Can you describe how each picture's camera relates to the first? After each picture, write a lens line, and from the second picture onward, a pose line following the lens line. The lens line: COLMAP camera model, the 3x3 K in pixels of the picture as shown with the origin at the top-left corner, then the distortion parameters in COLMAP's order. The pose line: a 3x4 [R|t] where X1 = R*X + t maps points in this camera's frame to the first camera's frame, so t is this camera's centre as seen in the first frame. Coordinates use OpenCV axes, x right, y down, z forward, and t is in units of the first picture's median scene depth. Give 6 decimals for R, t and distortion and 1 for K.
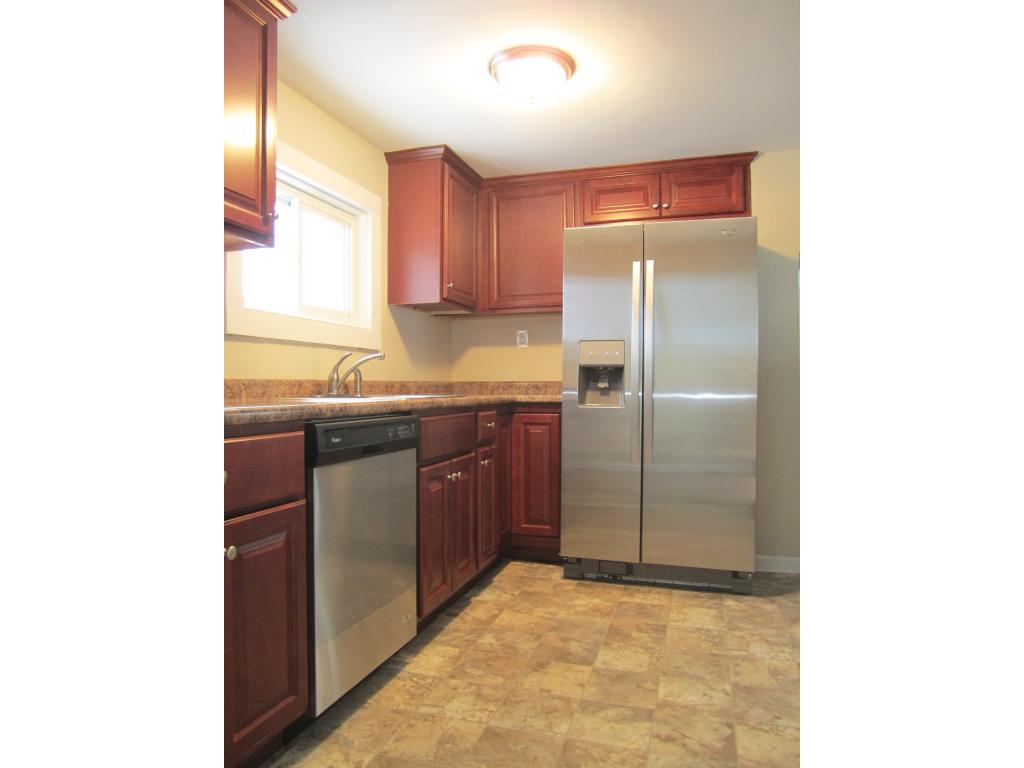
lens RADIAL K [[629.0, 0, 508.5], [0, 629.0, 384.2], [0, 0, 1]] dist [-0.065048, -0.001060]
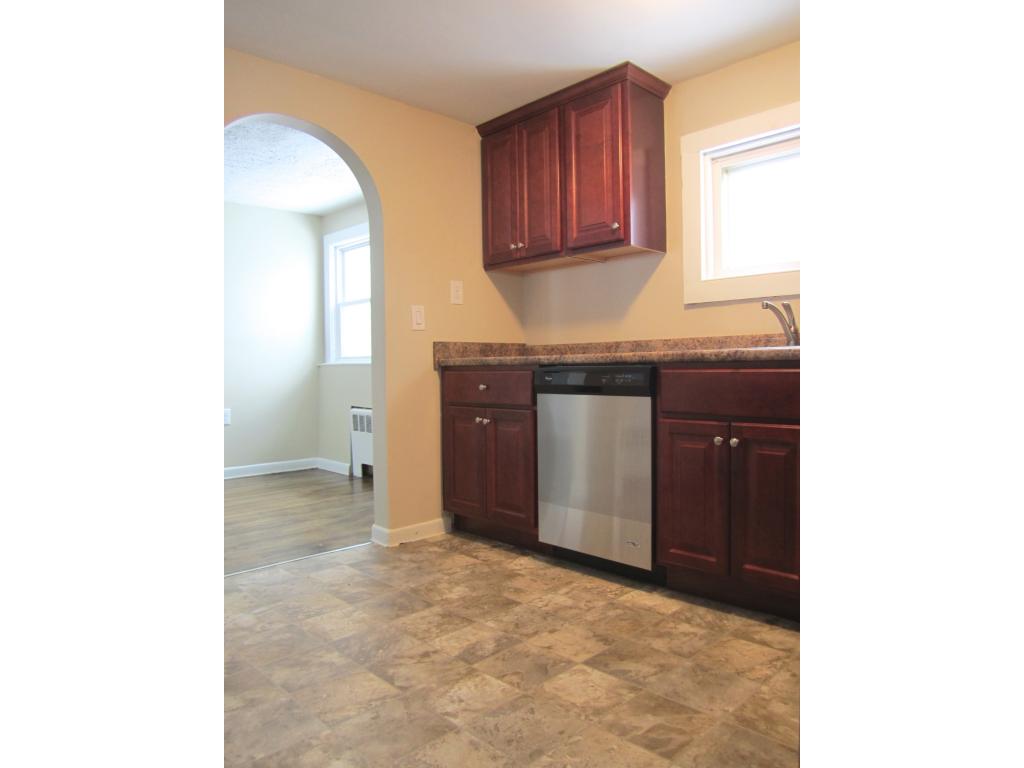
lens RADIAL K [[629.0, 0, 511.2], [0, 629.0, 386.4], [0, 0, 1]] dist [-0.065048, -0.001060]
pose [[-0.483015, 0.038361, -0.874772, 0.929144], [0.021493, 0.999258, 0.031953, 0.045485], [0.875348, -0.003368, -0.483481, 1.351309]]
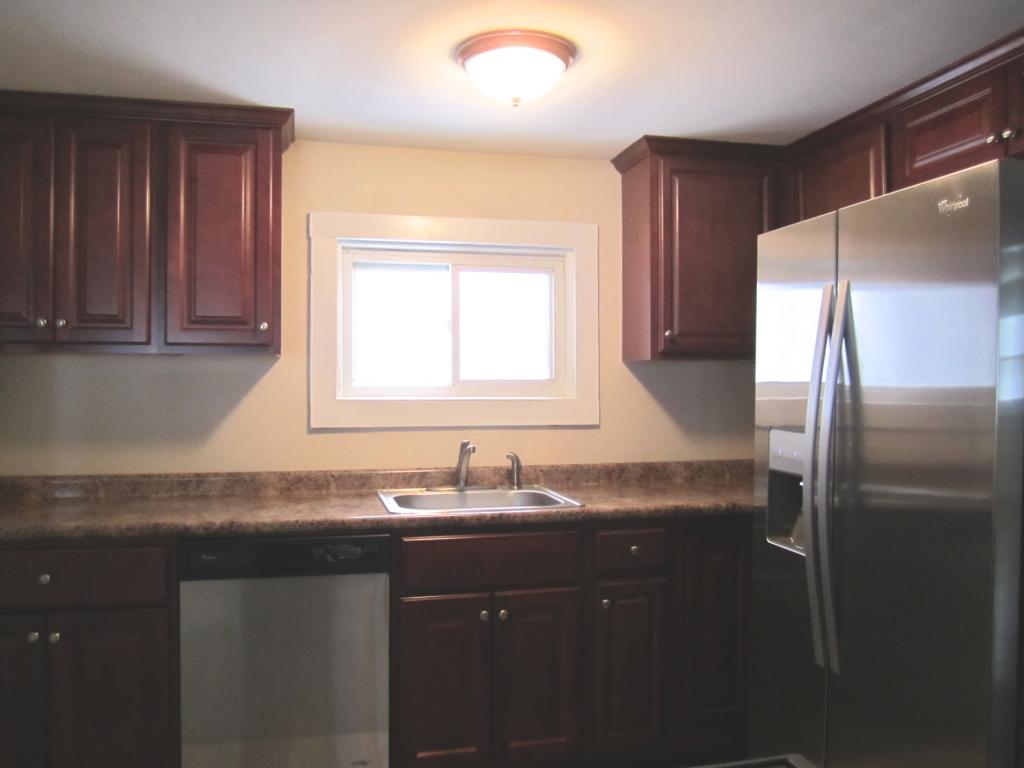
lens RADIAL K [[845.7, 0, 516.6], [0, 845.7, 388.0], [0, 0, 1]] dist [-0.066788, 0.032744]
pose [[0.513957, 0.009760, -0.857760, 0.949344], [0.001637, 0.999922, 0.012358, -0.168114], [0.857814, -0.007755, 0.513901, 0.581752]]
